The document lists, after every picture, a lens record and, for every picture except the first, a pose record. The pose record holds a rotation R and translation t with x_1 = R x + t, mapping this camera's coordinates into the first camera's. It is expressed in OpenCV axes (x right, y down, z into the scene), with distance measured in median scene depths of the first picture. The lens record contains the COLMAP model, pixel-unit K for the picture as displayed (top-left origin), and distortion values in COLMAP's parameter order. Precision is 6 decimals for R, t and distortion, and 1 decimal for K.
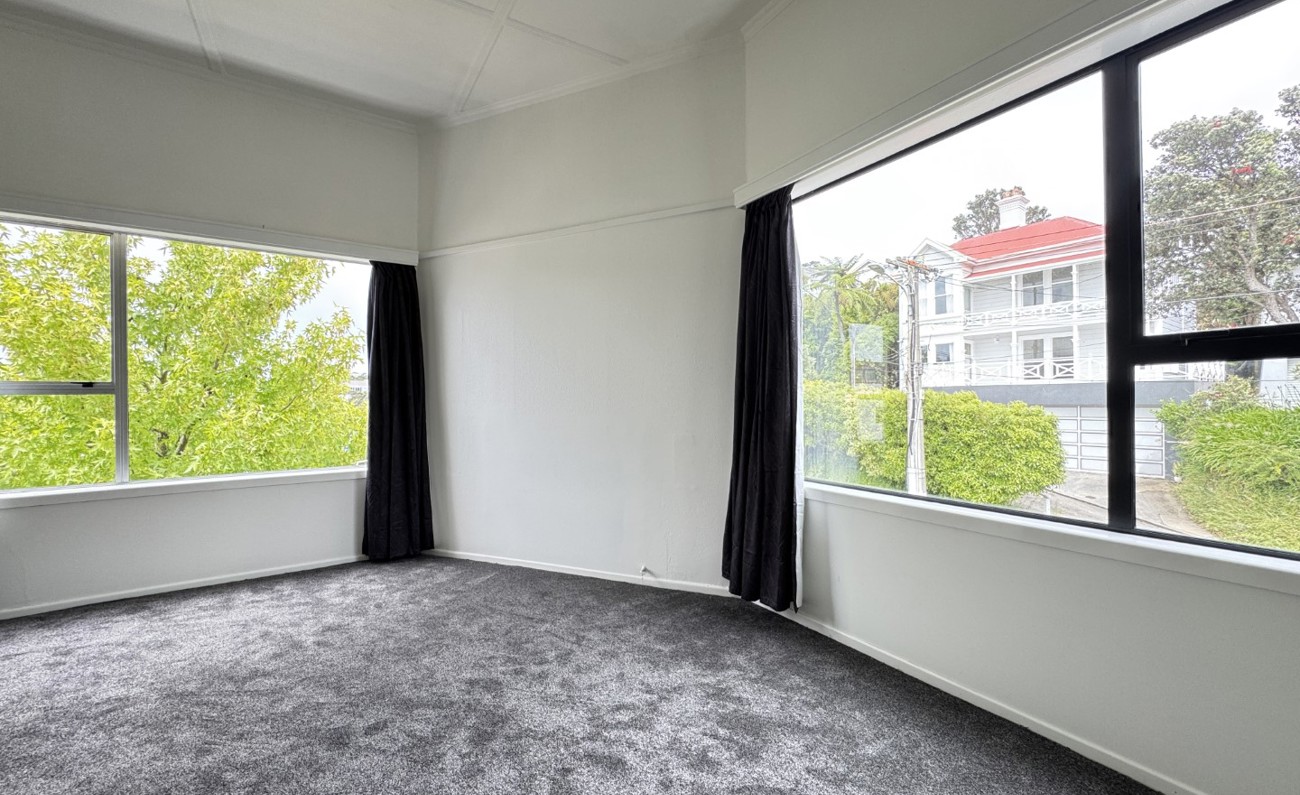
lens RADIAL K [[519.8, 0, 647.6], [0, 519.8, 398.6], [0, 0, 1]] dist [-0.003079, 0.000033]
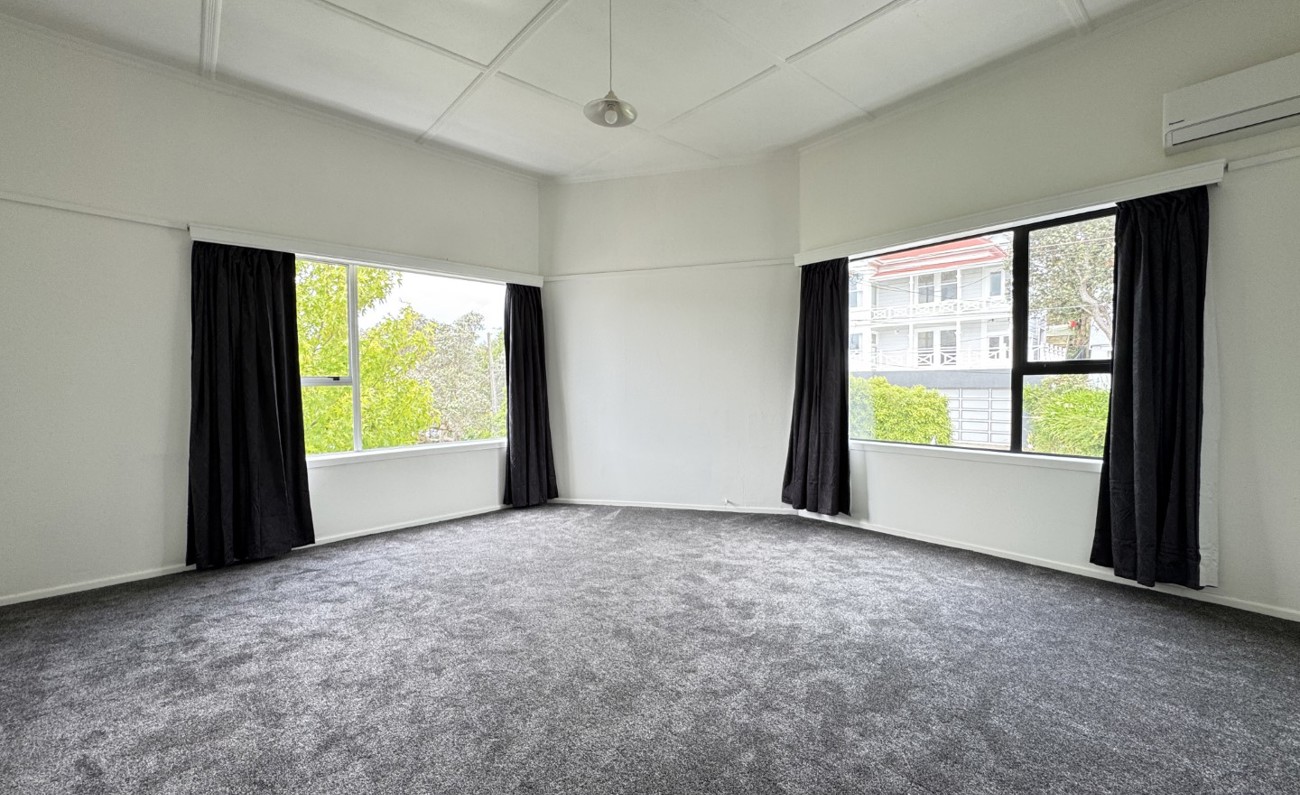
lens RADIAL K [[519.8, 0, 647.6], [0, 519.8, 398.6], [0, 0, 1]] dist [-0.003079, 0.000033]
pose [[0.986995, -0.005337, 0.160662, -0.456412], [-0.000096, 0.999429, 0.033794, -0.019187], [-0.160750, -0.033370, 0.986431, -0.423095]]
